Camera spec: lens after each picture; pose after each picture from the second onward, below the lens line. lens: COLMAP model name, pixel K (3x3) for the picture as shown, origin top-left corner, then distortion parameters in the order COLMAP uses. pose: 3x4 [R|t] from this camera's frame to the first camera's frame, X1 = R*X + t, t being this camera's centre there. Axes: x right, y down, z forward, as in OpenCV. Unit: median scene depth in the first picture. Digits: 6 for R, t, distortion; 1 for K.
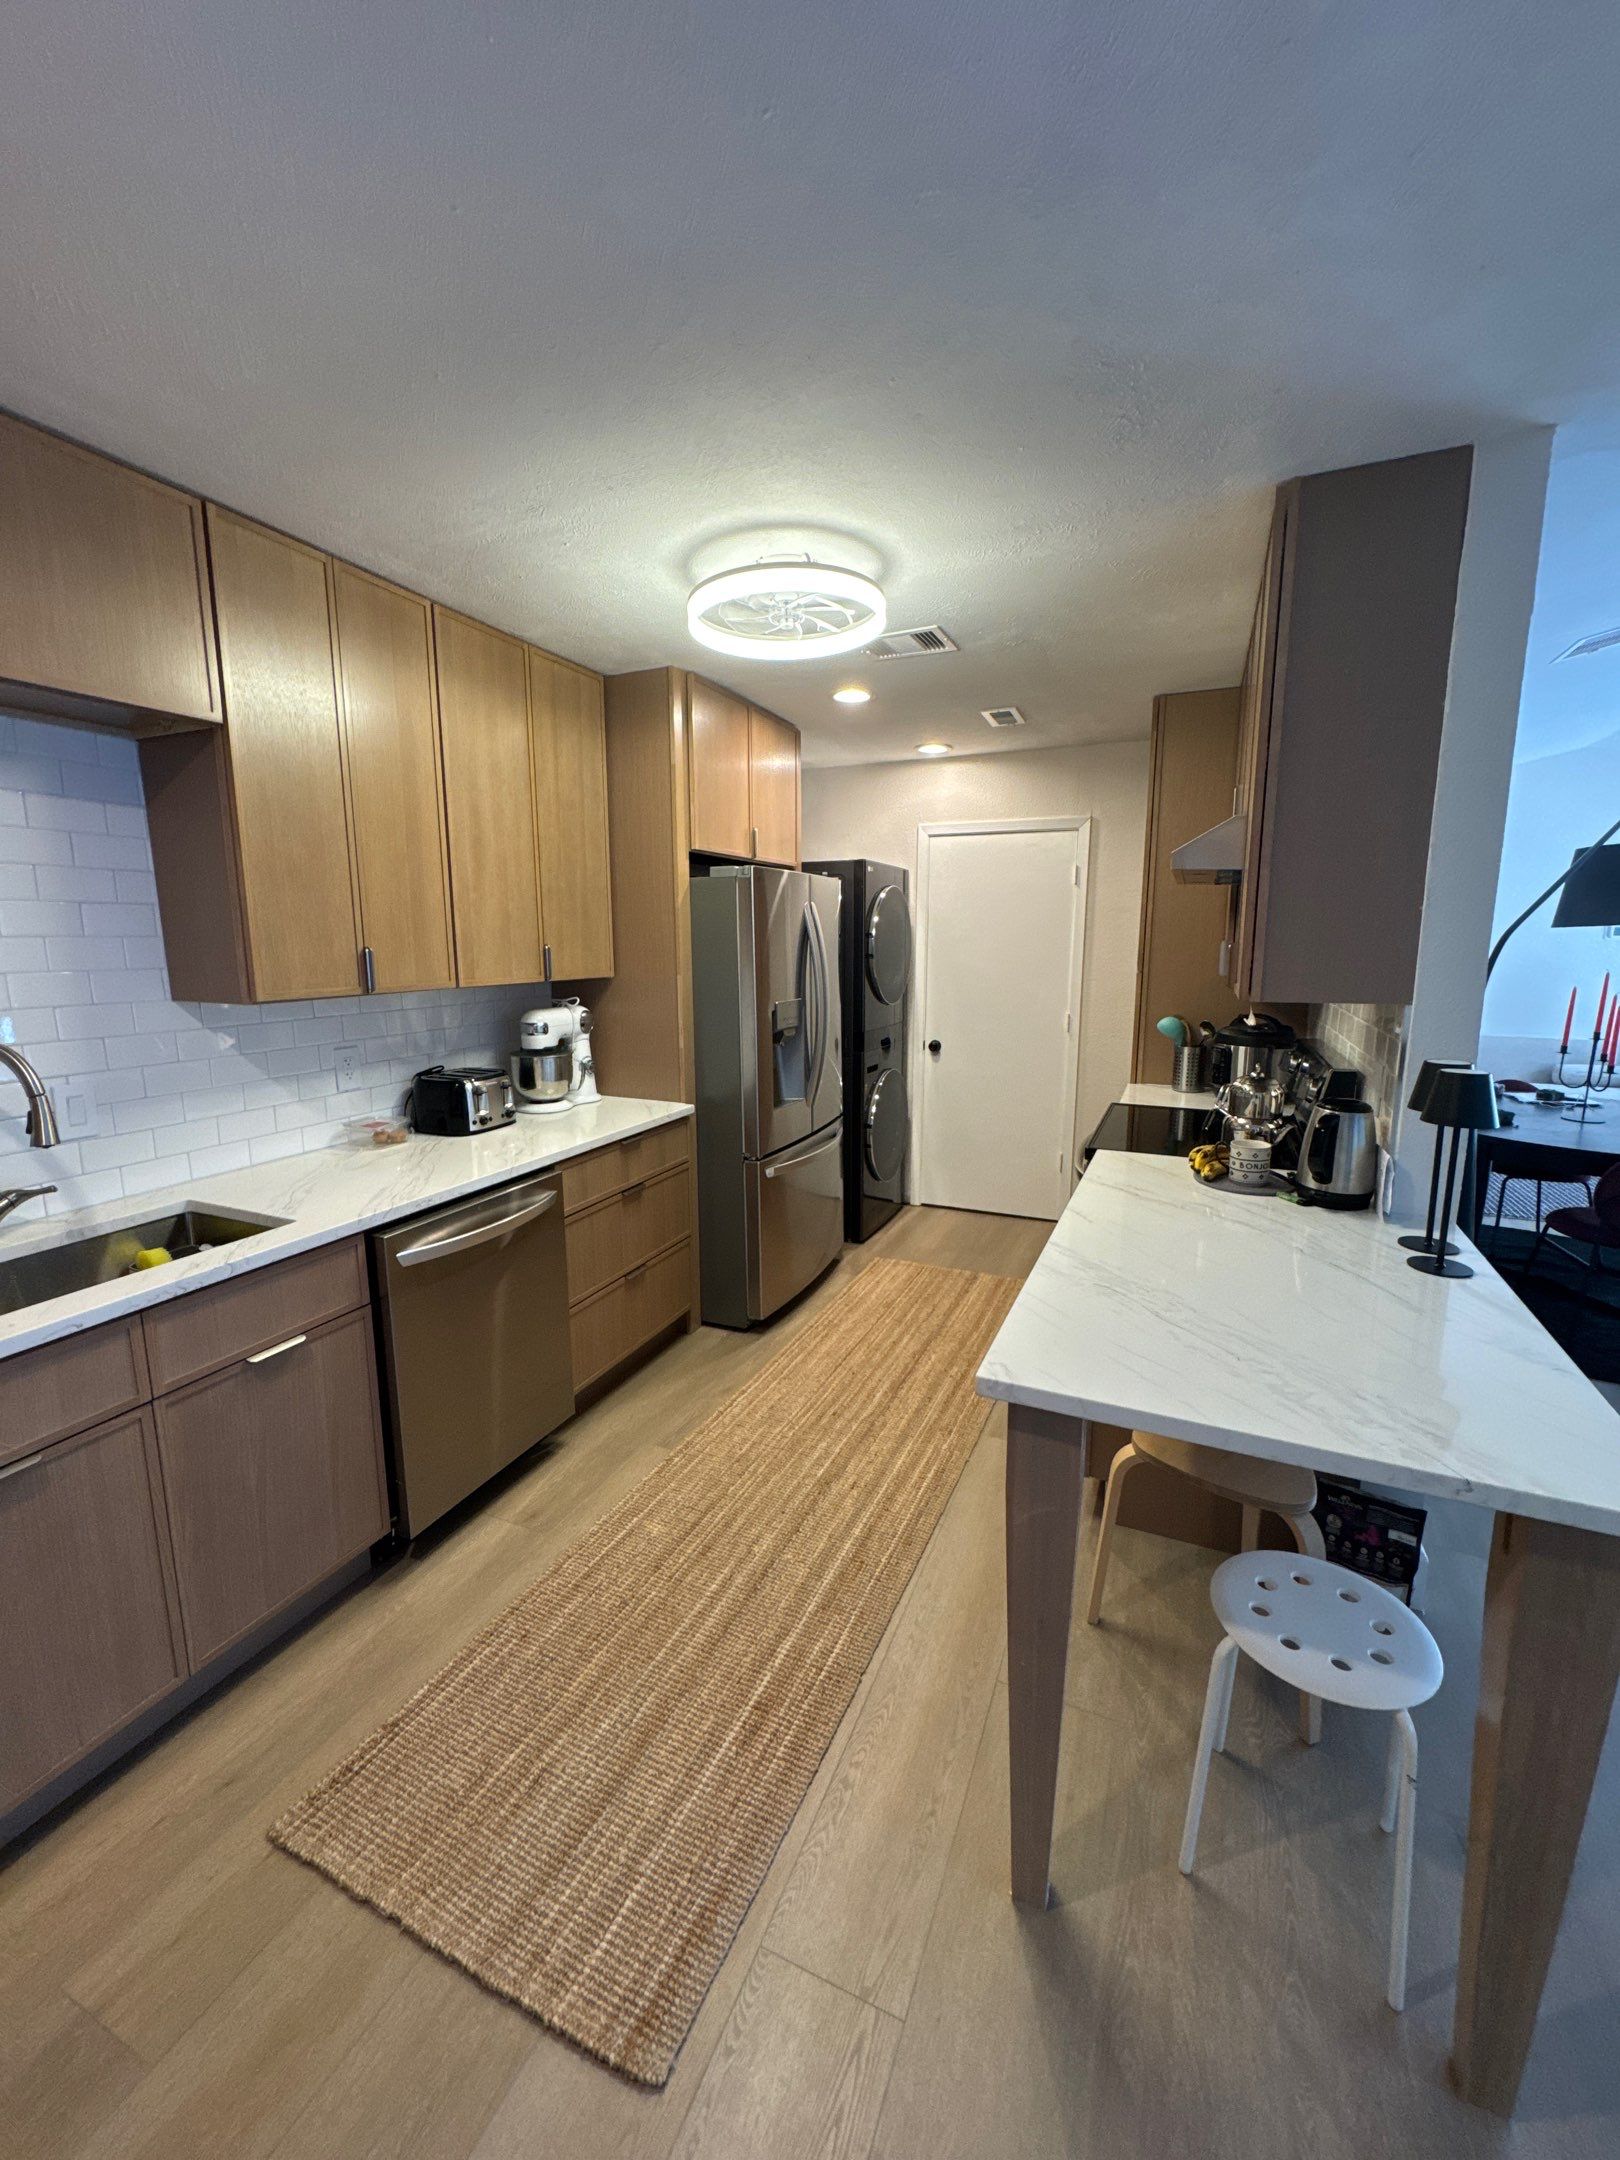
lens RADIAL K [[859.6, 0, 810.0], [0, 859.6, 1080.0], [0, 0, 1]] dist [-0.002827, 0.000831]
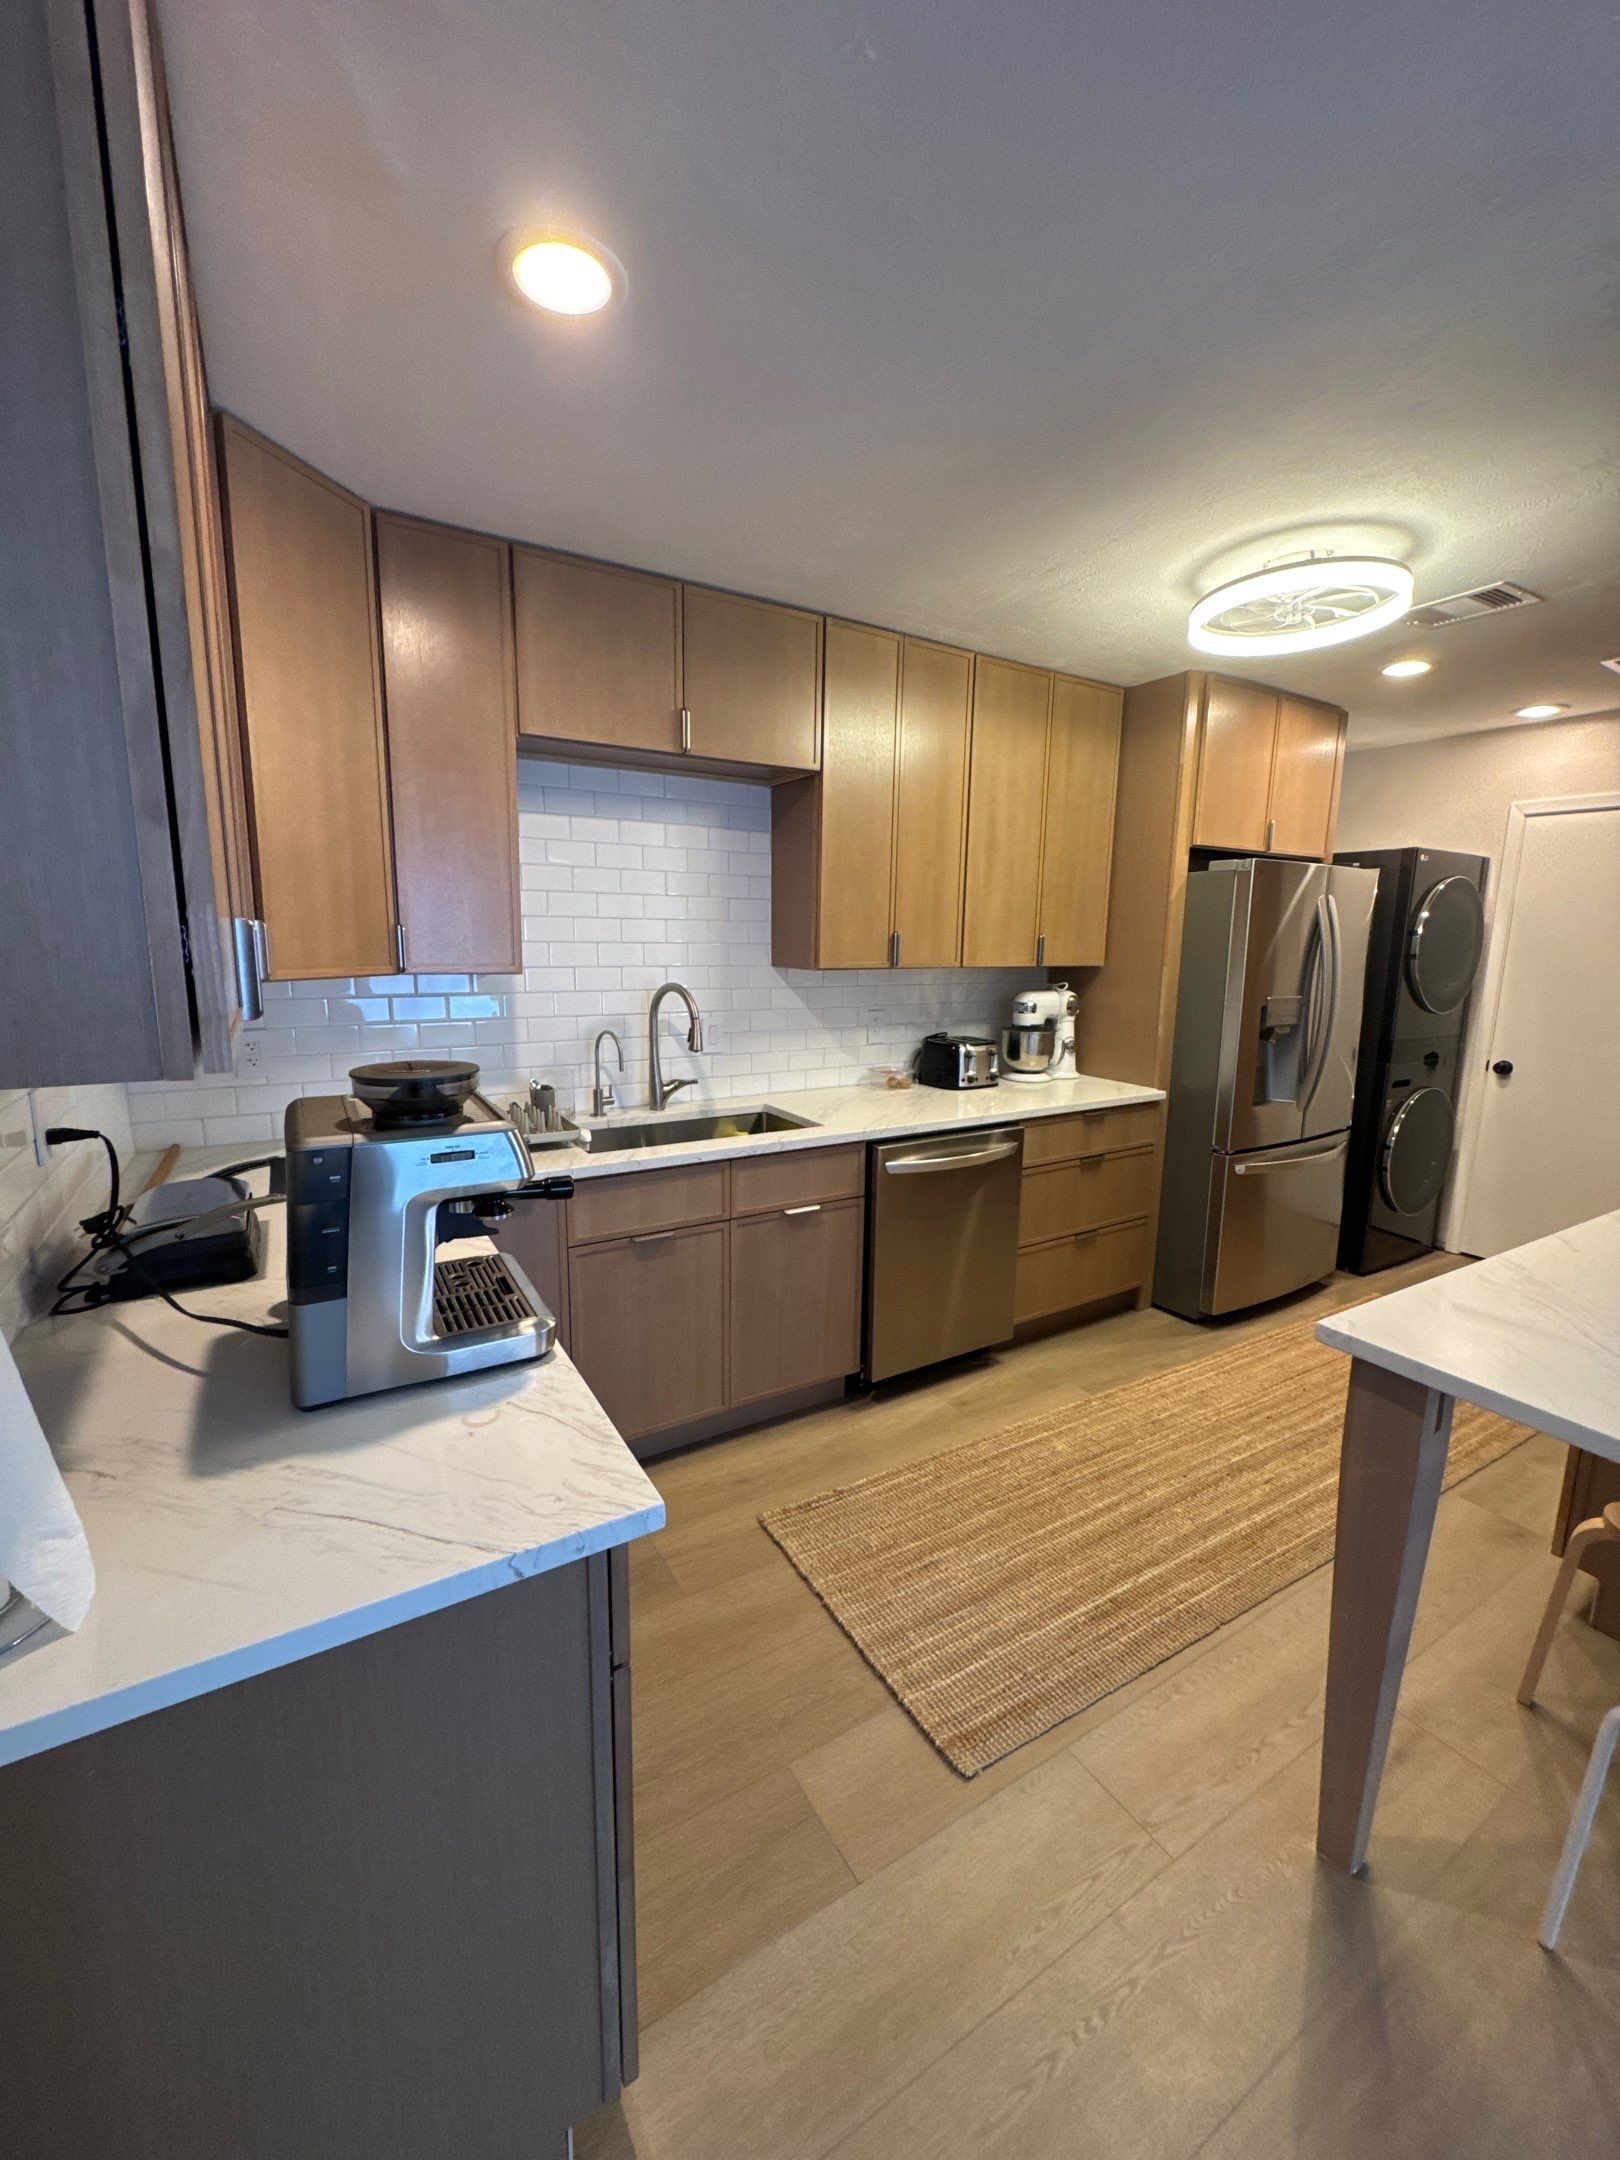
lens RADIAL K [[862.9, 0, 810.0], [0, 862.9, 1080.0], [0, 0, 1]] dist [-0.002765, 0.000704]
pose [[0.821374, 0.108804, -0.559916, 0.114144], [-0.109872, 0.993435, 0.031869, 0.035725], [0.559708, 0.035342, 0.827936, -0.125736]]
